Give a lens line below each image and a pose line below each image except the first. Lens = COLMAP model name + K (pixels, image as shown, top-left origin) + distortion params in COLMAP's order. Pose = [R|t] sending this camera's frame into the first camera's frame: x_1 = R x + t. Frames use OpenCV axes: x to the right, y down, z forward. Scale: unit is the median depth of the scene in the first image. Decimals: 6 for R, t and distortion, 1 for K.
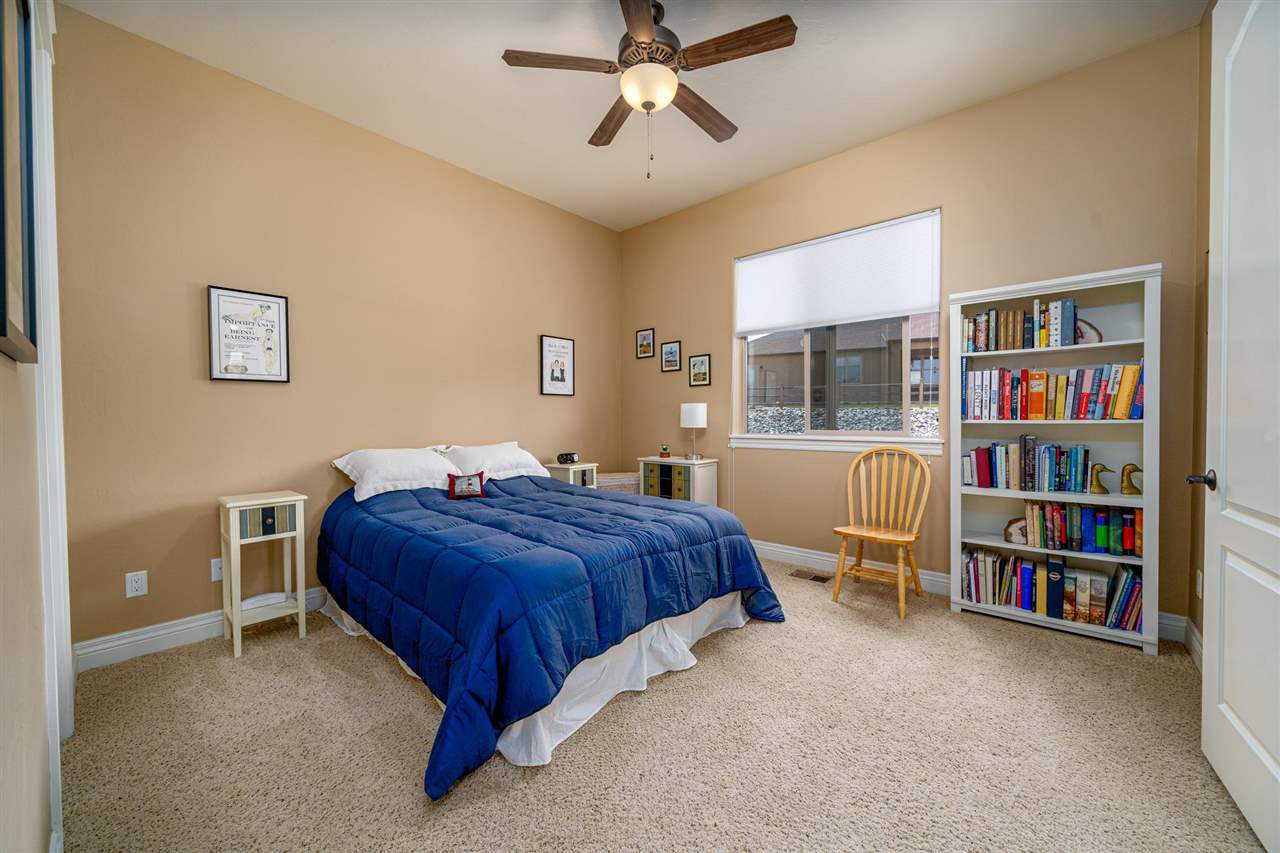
lens RADIAL K [[480.2, 0, 639.3], [0, 480.2, 427.1], [0, 0, 1]] dist [-0.003418, 0.000031]
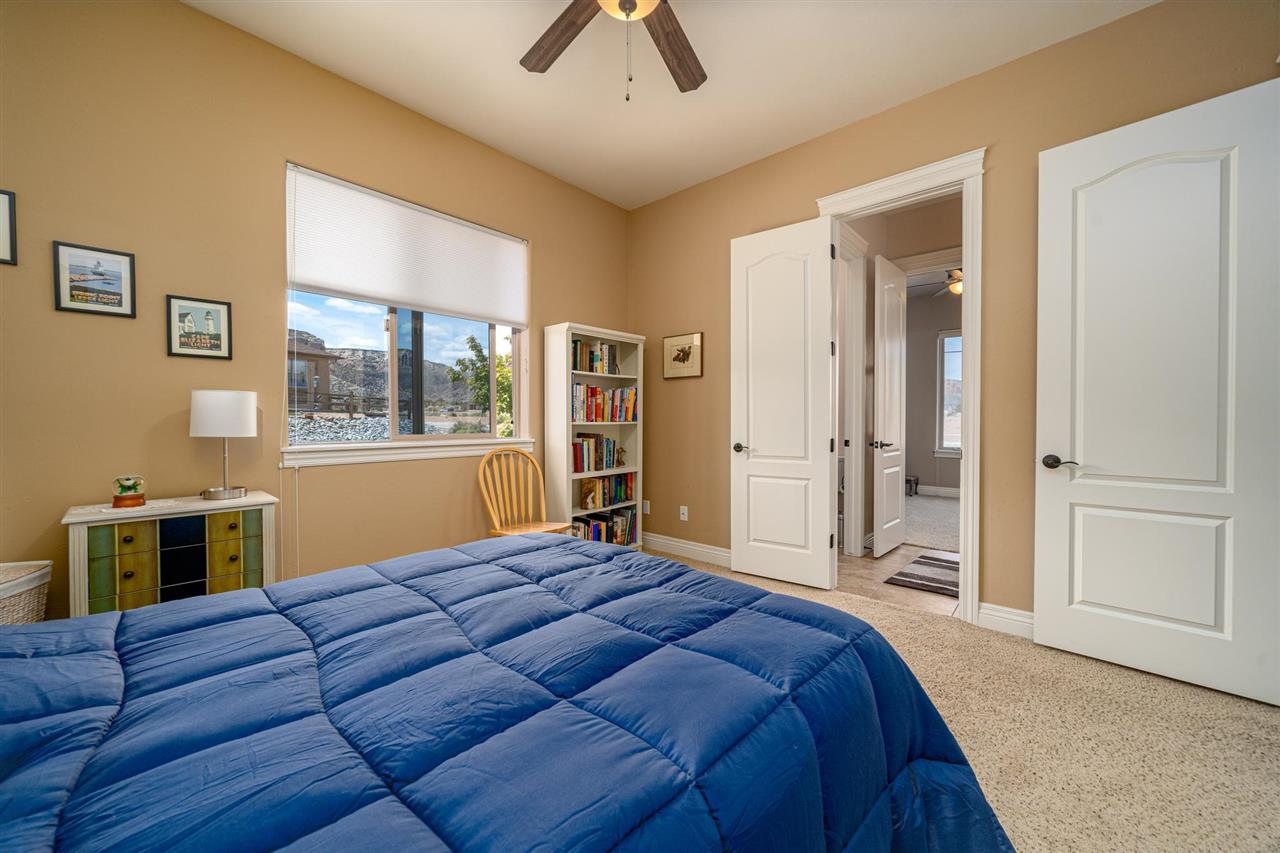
lens RADIAL K [[480.2, 0, 639.3], [0, 480.2, 427.1], [0, 0, 1]] dist [-0.003418, 0.000031]
pose [[0.009508, -0.007688, 0.999925, -0.636012], [0.020834, 0.999755, 0.007488, -0.007066], [-0.999738, 0.020761, 0.009666, 0.845326]]
